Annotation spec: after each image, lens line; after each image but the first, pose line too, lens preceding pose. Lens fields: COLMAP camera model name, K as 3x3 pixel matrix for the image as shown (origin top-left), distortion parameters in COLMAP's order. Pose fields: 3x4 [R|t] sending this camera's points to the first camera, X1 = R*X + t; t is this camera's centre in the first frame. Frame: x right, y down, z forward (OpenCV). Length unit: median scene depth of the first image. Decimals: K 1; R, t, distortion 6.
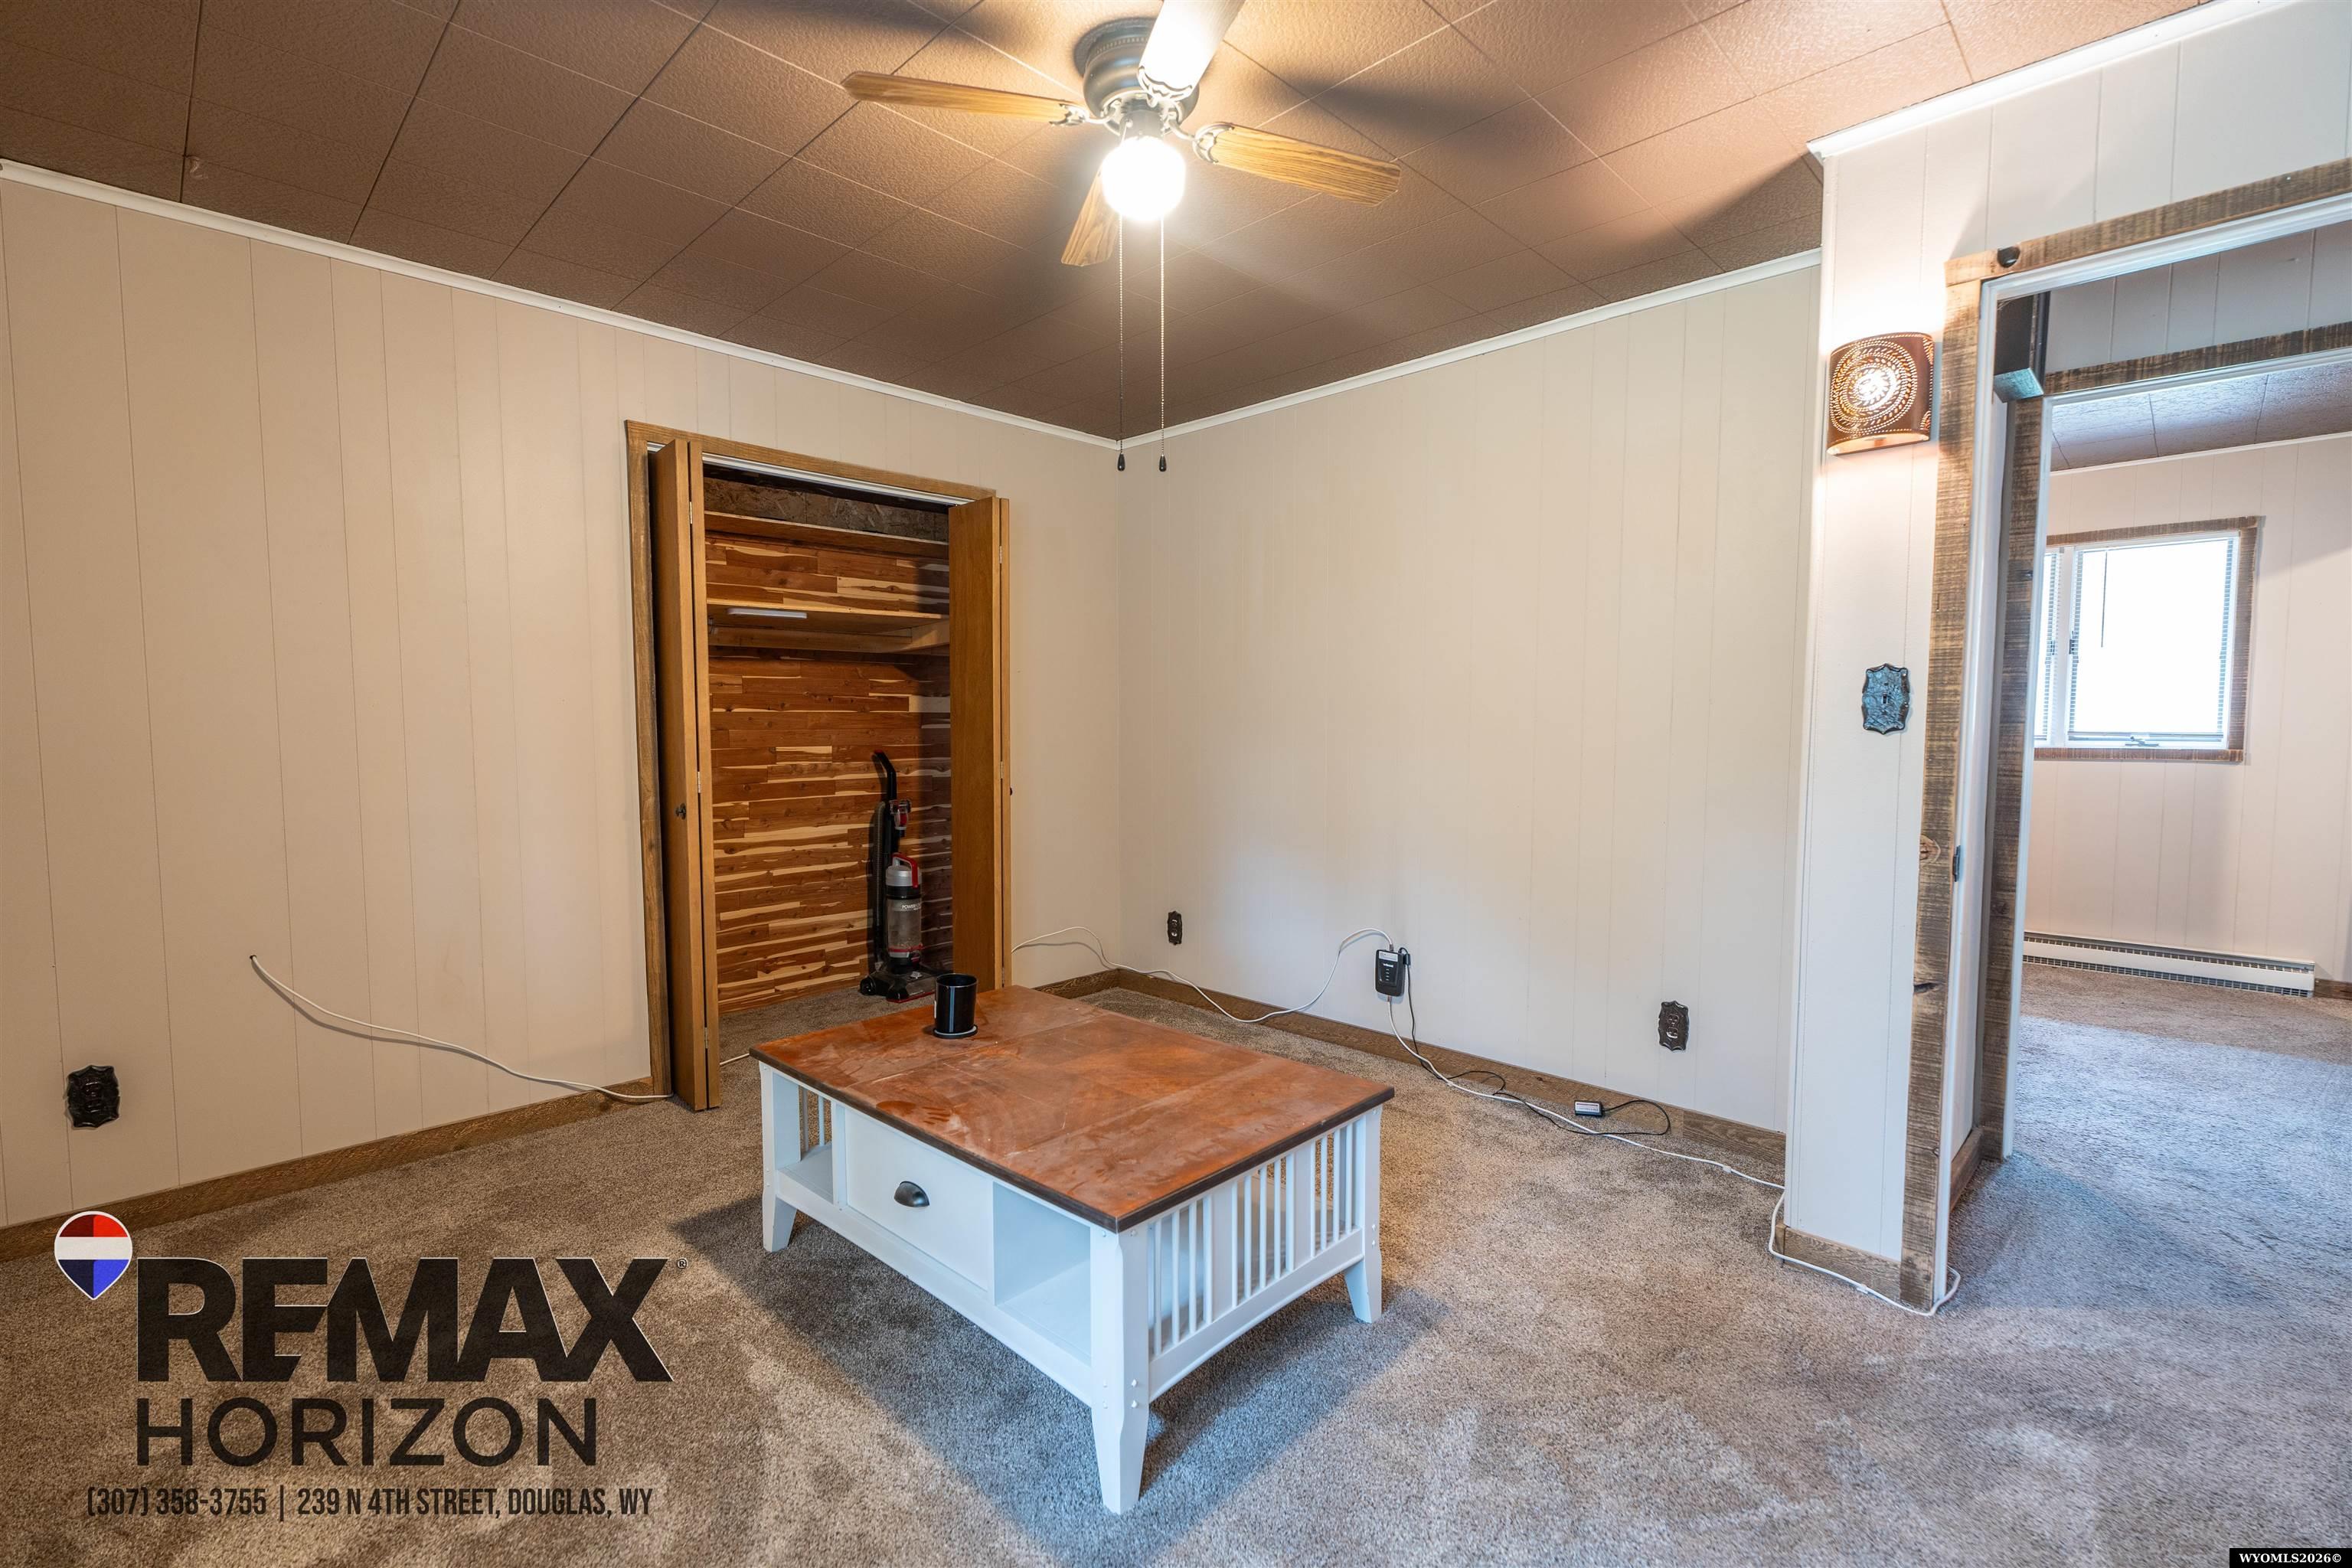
lens RADIAL K [[1043.8, 0, 1175.8], [0, 1043.8, 775.3], [0, 0, 1]] dist [0.000721, -0.000571]
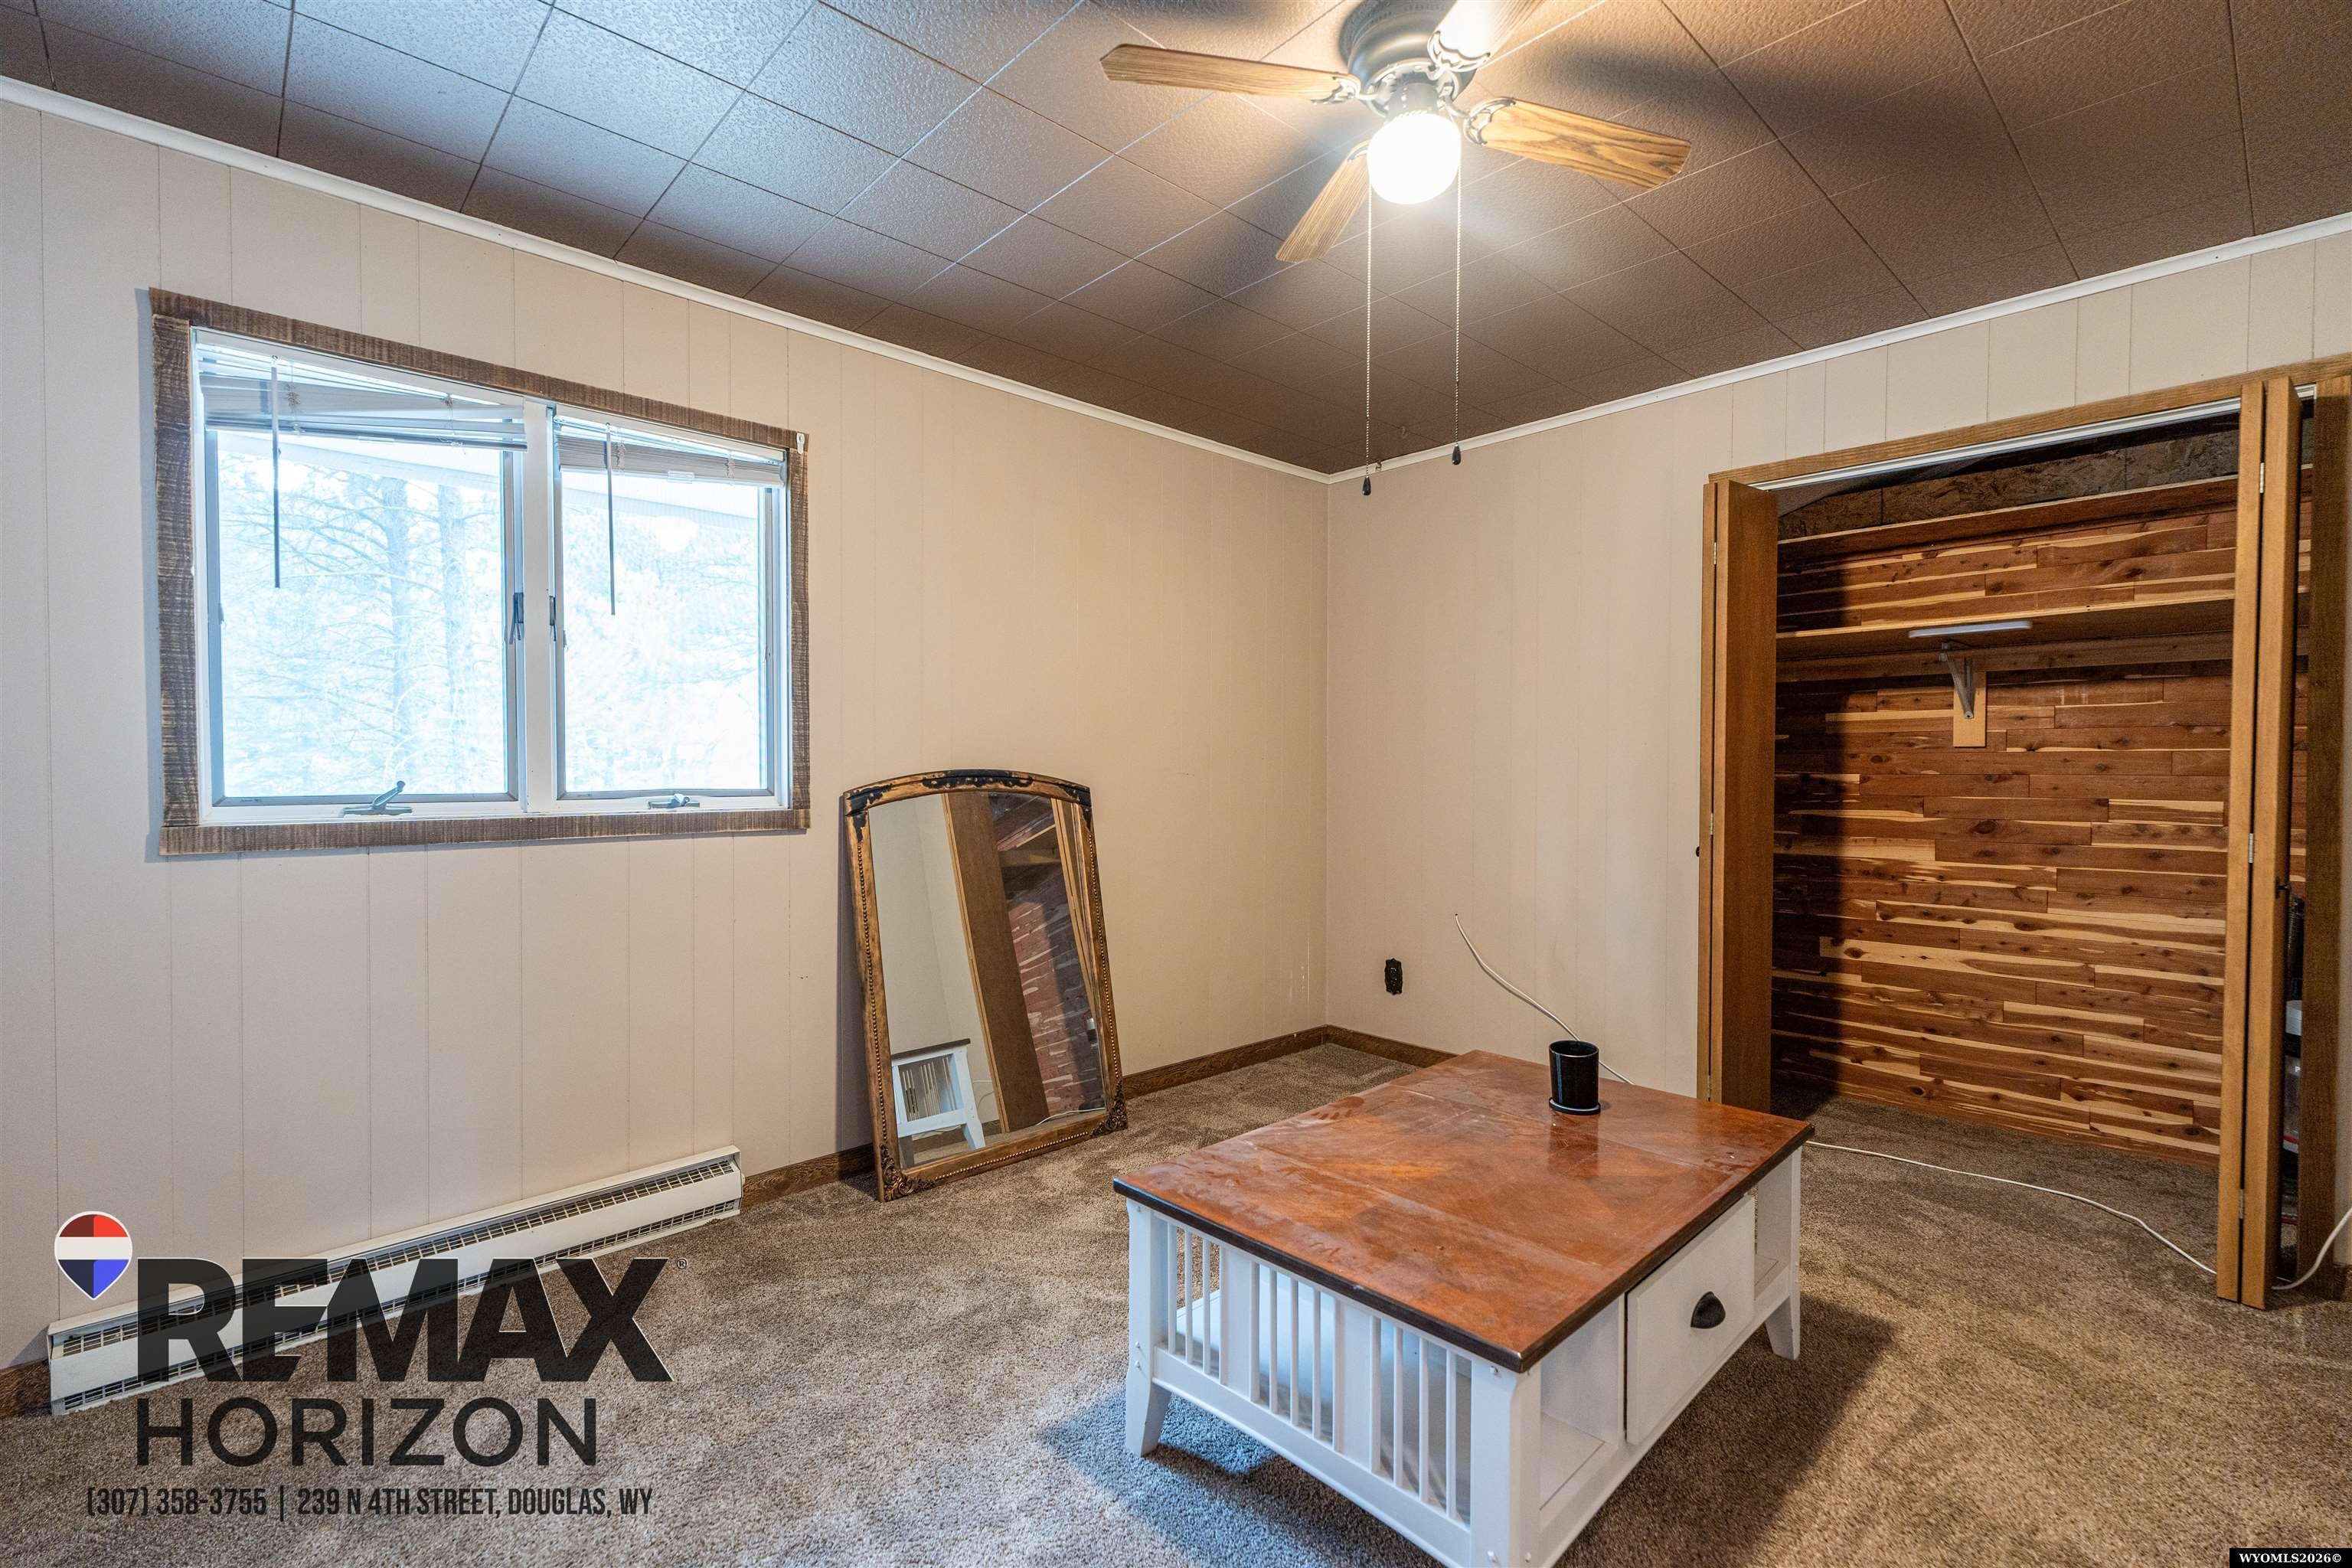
lens RADIAL K [[1043.8, 0, 1176.2], [0, 1043.8, 786.8], [0, 0, 1]] dist [0.000721, -0.000571]
pose [[-0.042113, 0.025169, -0.998796, 0.453628], [-0.055733, 0.998067, 0.027500, -0.022999], [0.997557, 0.056824, -0.040629, 0.442828]]
